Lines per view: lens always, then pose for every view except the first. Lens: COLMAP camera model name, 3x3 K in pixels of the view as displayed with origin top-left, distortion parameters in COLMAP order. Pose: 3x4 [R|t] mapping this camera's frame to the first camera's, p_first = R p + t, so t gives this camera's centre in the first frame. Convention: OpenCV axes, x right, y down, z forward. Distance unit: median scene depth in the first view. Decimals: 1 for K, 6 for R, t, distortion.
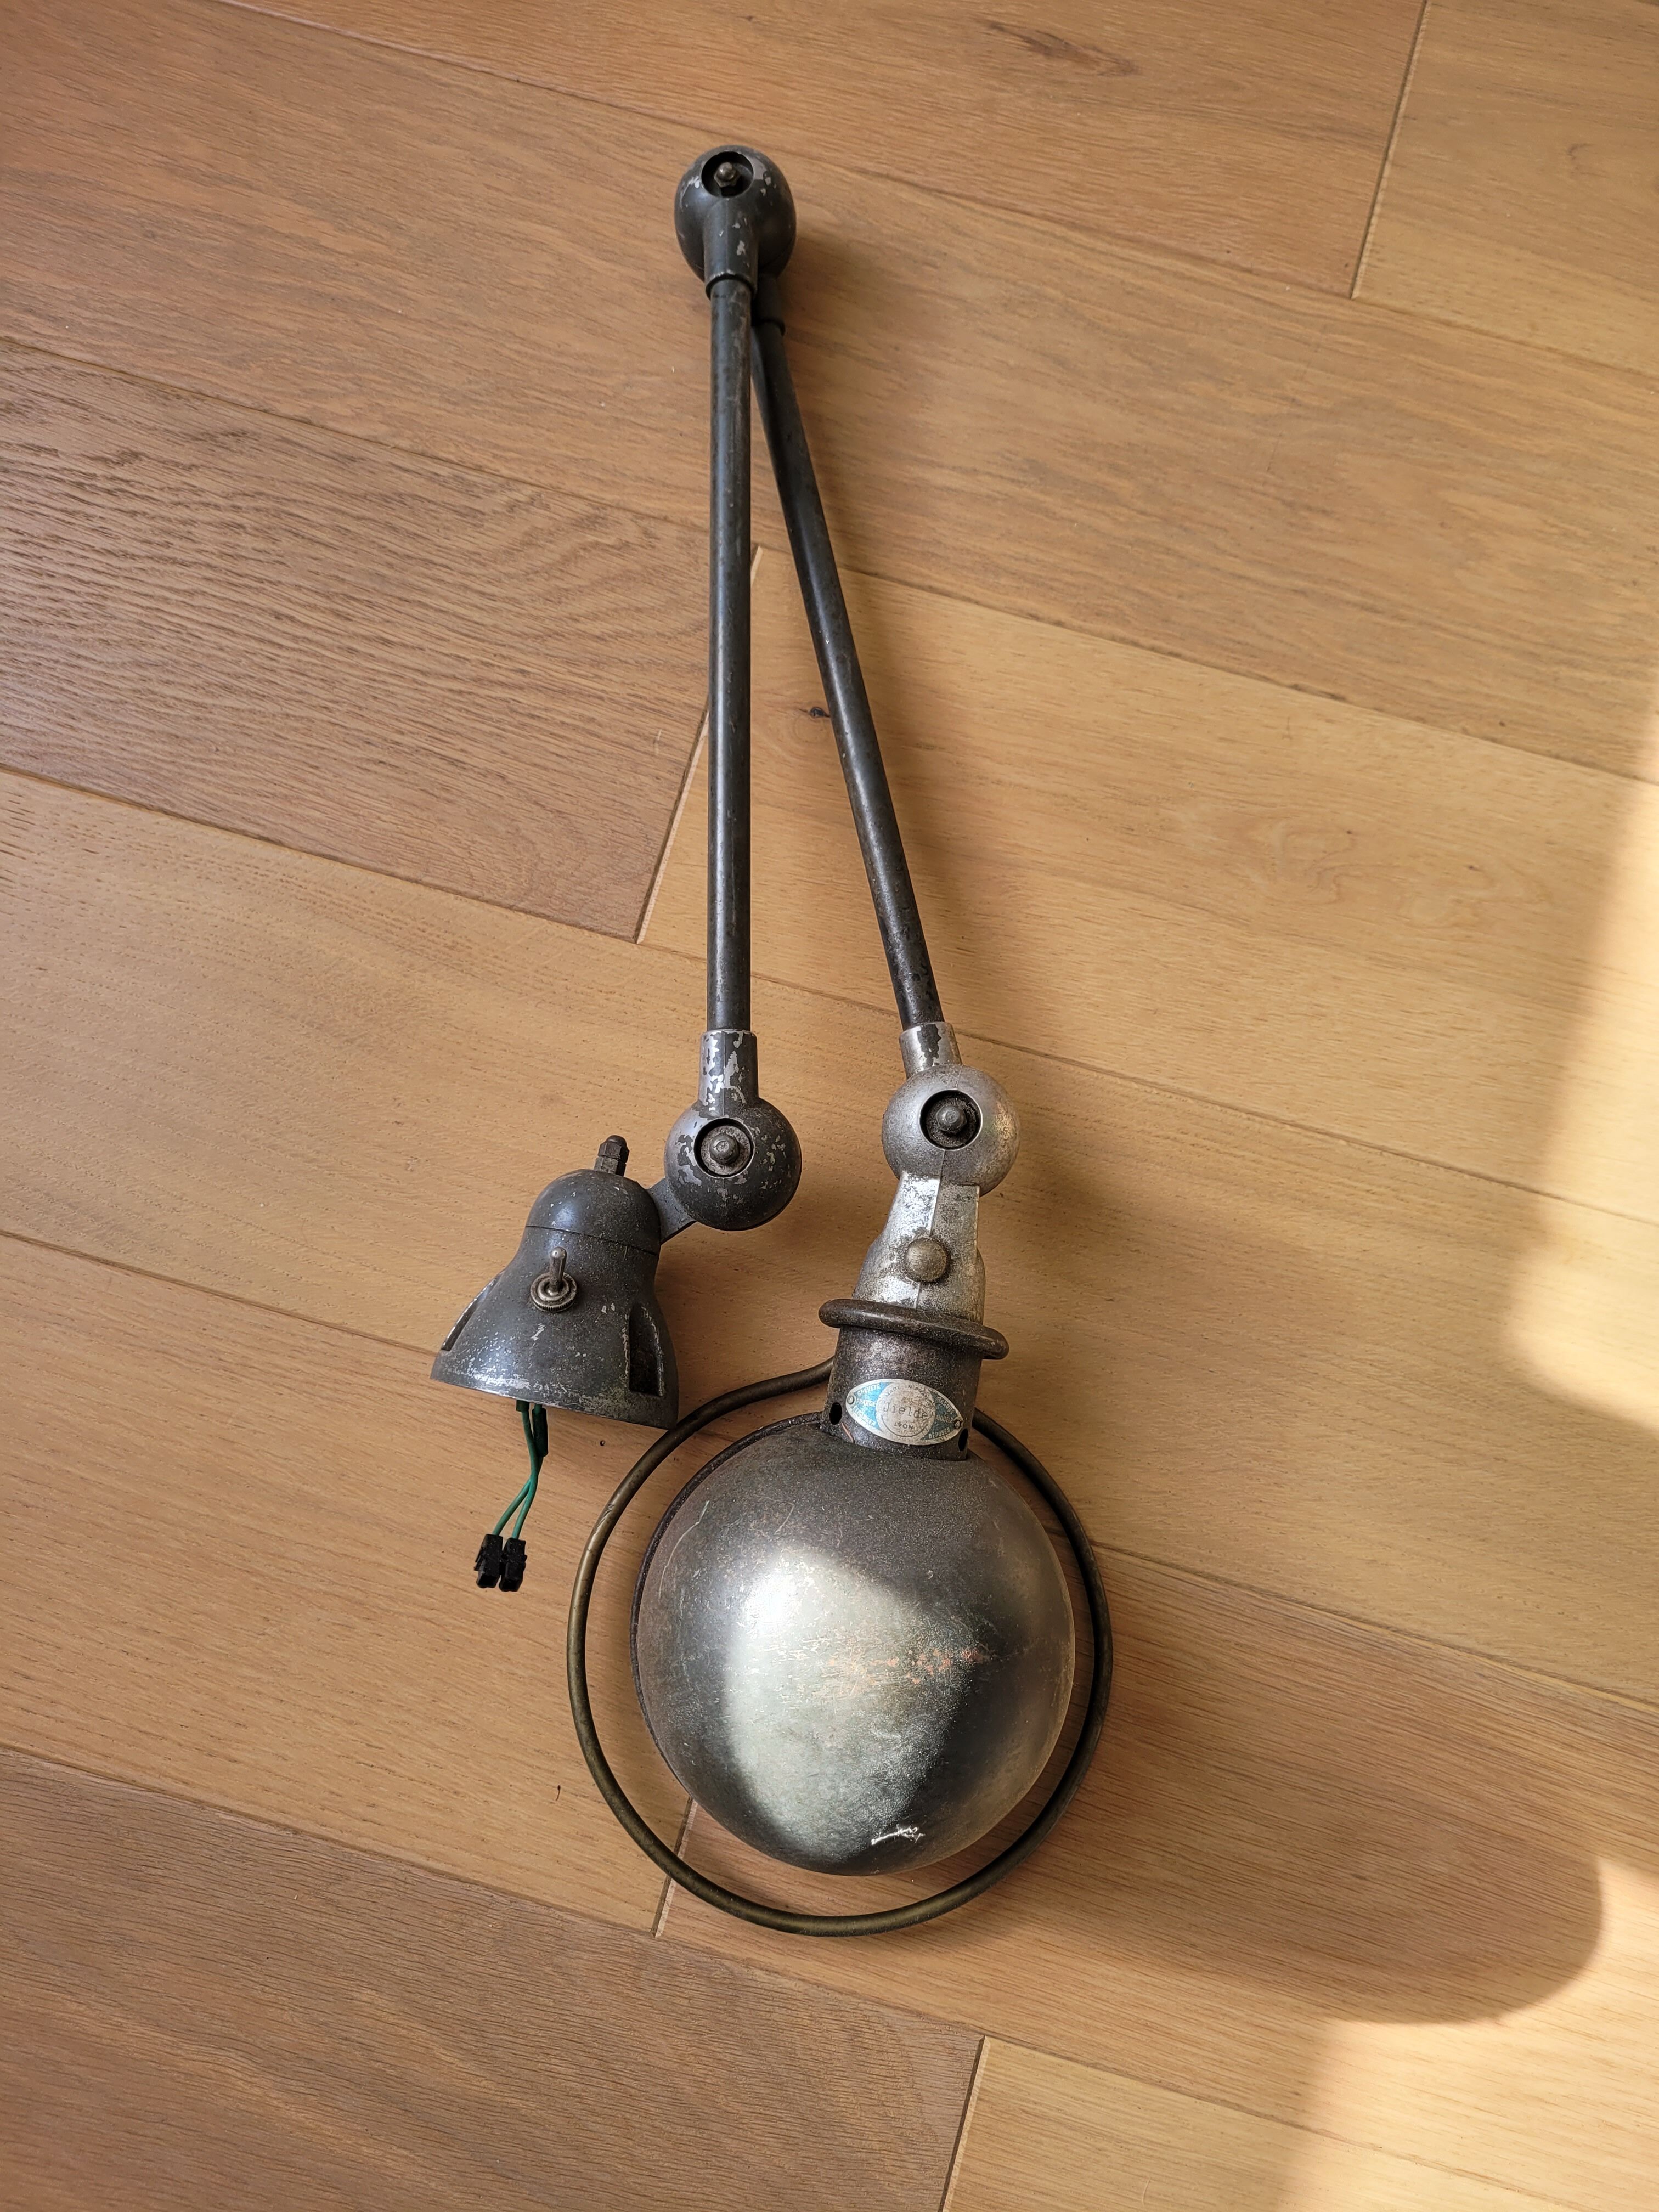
lens RADIAL K [[1730.4, 0, 807.7], [0, 1730.4, 1106.6], [0, 0, 1]] dist [0.013998, -0.031151]
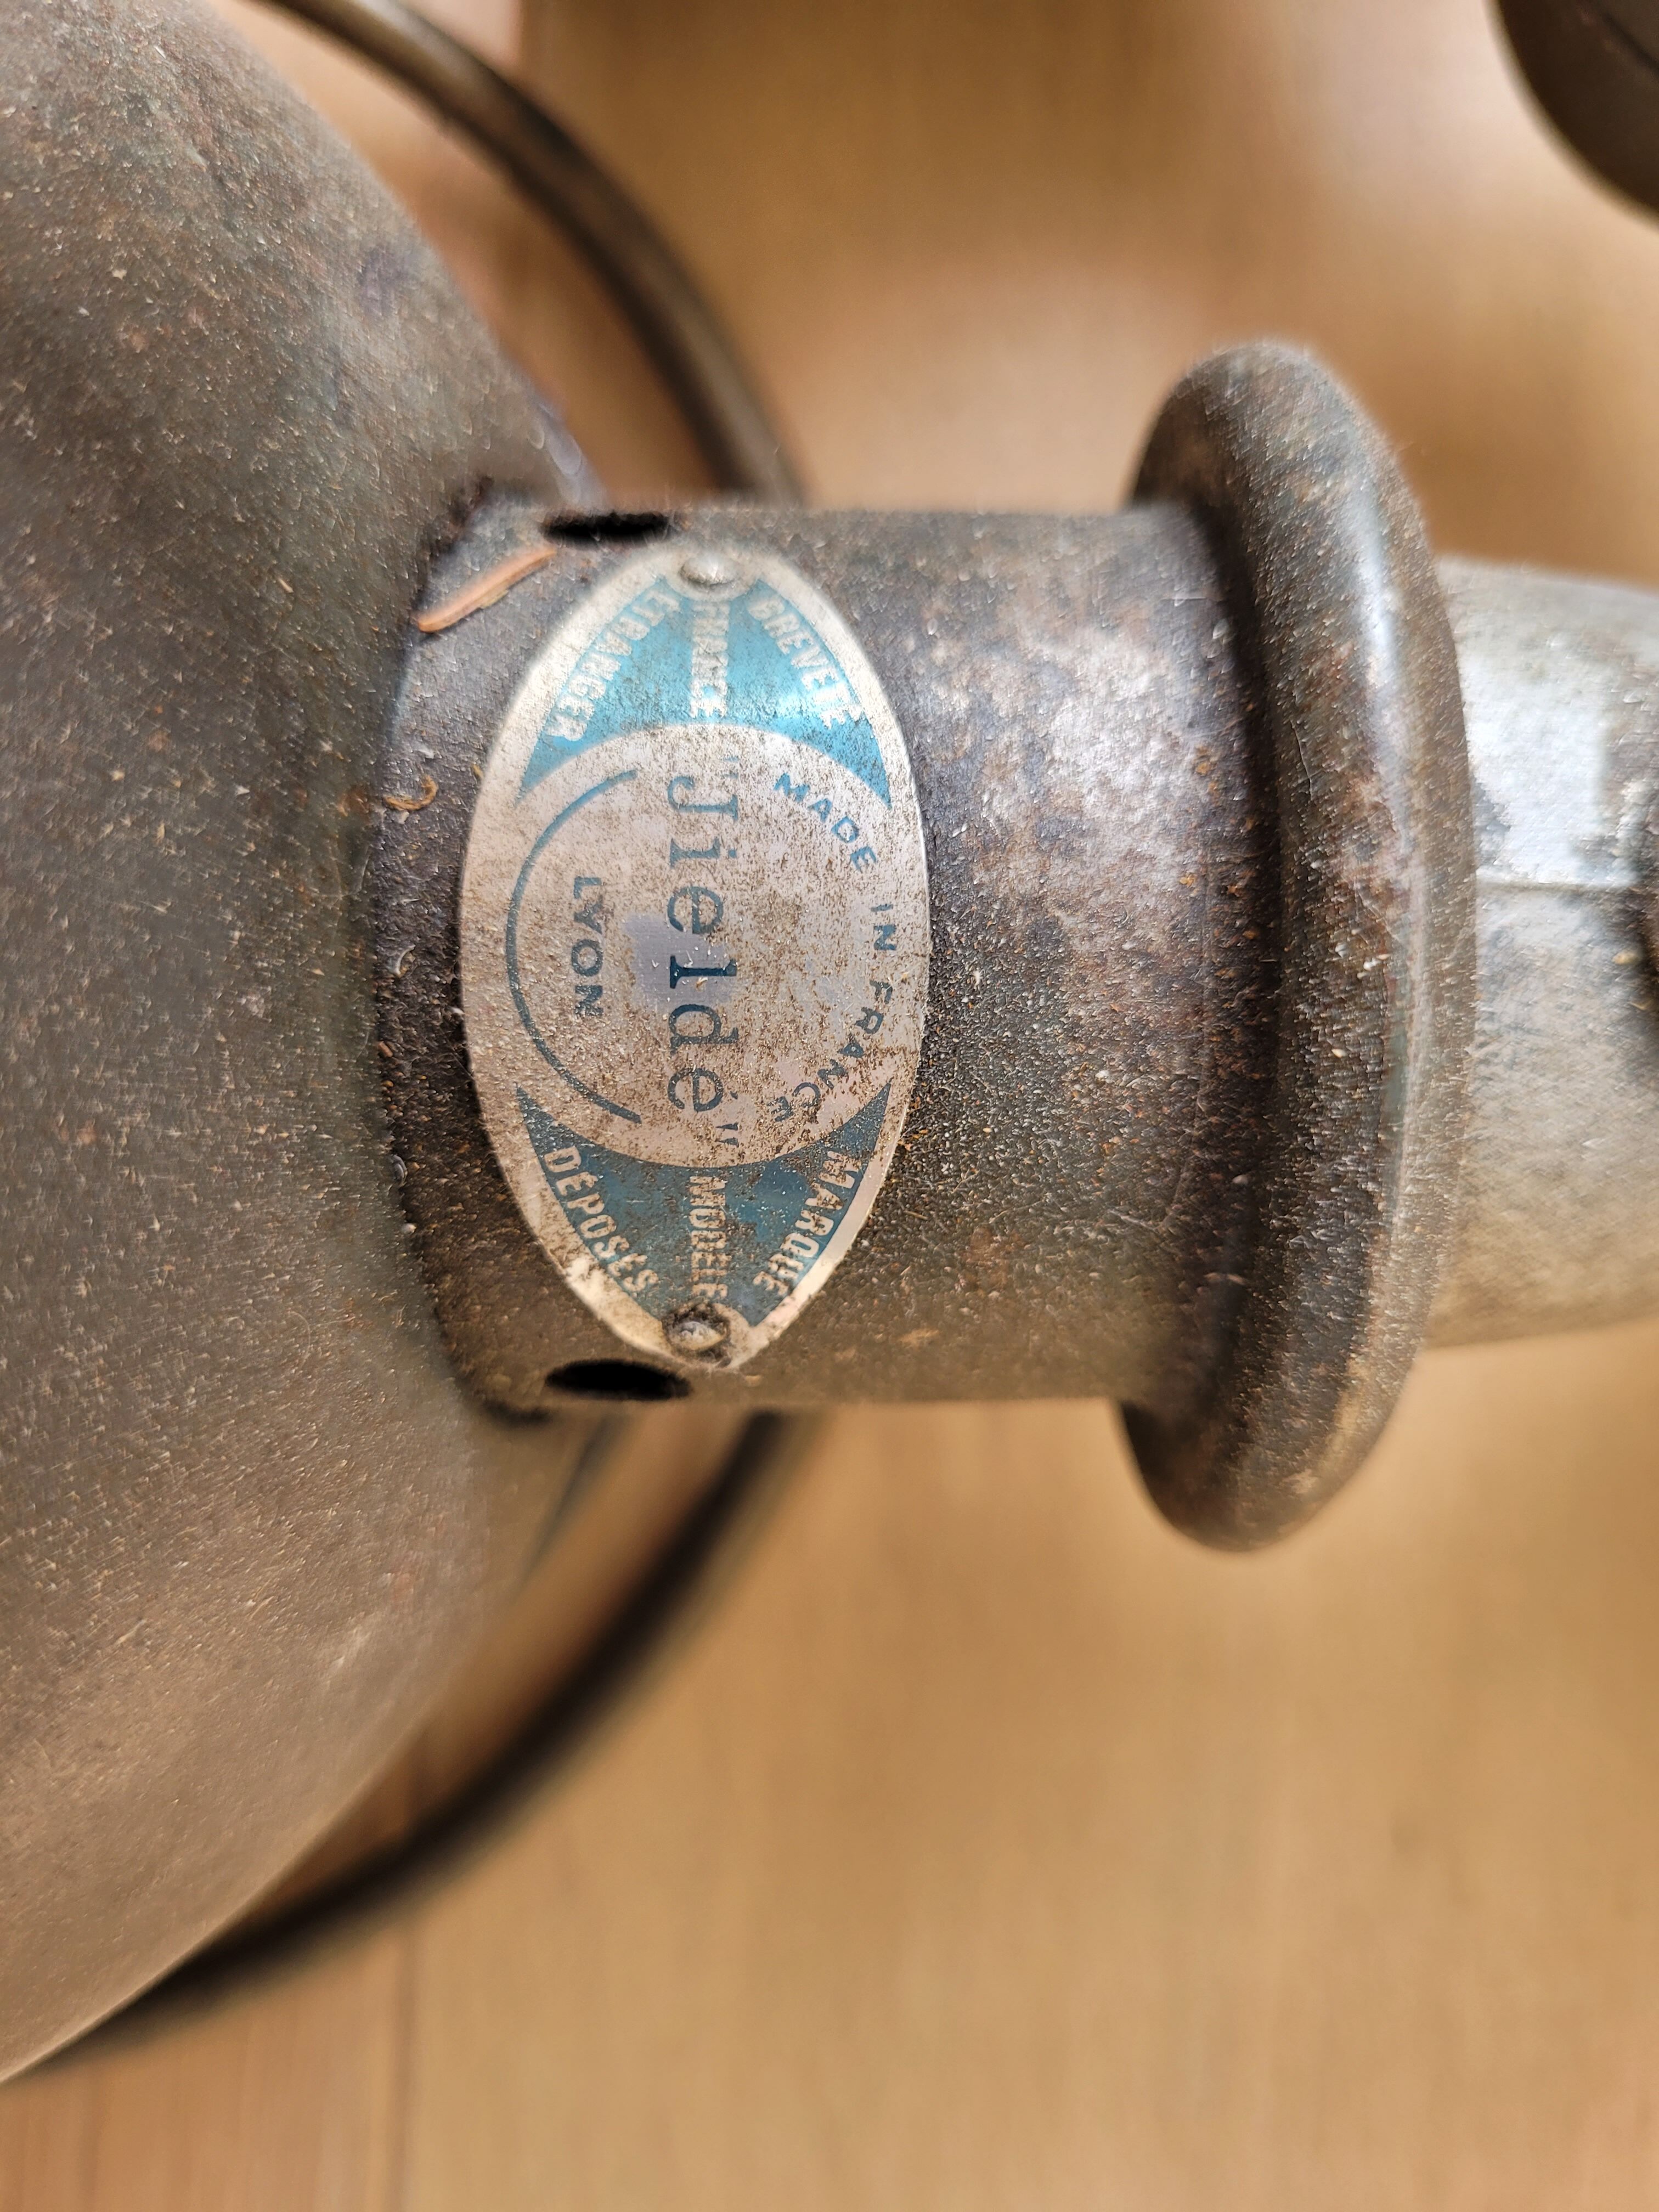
lens RADIAL K [[1730.4, 0, 828.5], [0, 1730.4, 1107.6], [0, 0, 1]] dist [0.013998, -0.031151]
pose [[0.198633, 0.980063, -0.004702, 0.071402], [-0.964732, 0.196367, 0.175308, 0.144614], [0.172736, -0.030286, 0.984502, 0.862929]]
